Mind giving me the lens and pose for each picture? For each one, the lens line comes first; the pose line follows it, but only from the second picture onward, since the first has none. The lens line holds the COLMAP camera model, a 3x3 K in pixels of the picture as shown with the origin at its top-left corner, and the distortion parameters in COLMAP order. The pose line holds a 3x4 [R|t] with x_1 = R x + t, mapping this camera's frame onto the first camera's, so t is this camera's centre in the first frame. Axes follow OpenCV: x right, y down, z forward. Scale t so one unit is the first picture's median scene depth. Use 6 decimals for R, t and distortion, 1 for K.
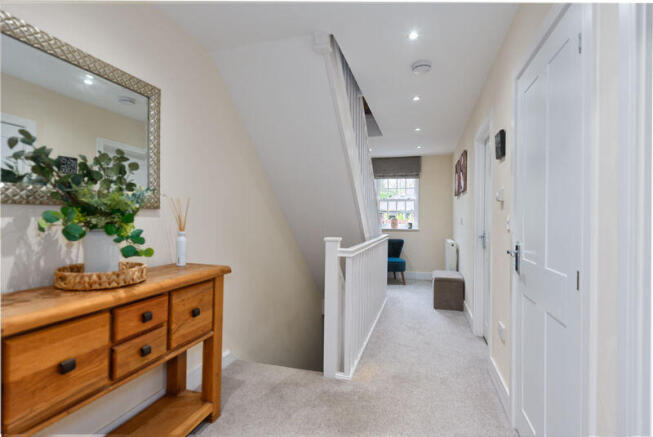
lens RADIAL K [[323.2, 0, 323.0], [0, 323.2, 217.3], [0, 0, 1]] dist [0.001723, 0.000452]
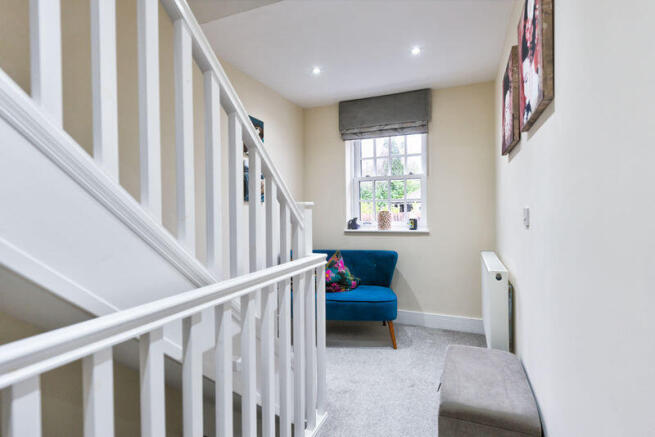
lens RADIAL K [[324.2, 0, 330.5], [0, 324.2, 218.9], [0, 0, 1]] dist [0.001723, 0.000452]
pose [[0.996459, -0.011768, -0.083248, 0.183118], [0.013358, 0.999738, 0.018572, 0.004939], [0.083008, -0.019618, 0.996356, 0.468577]]
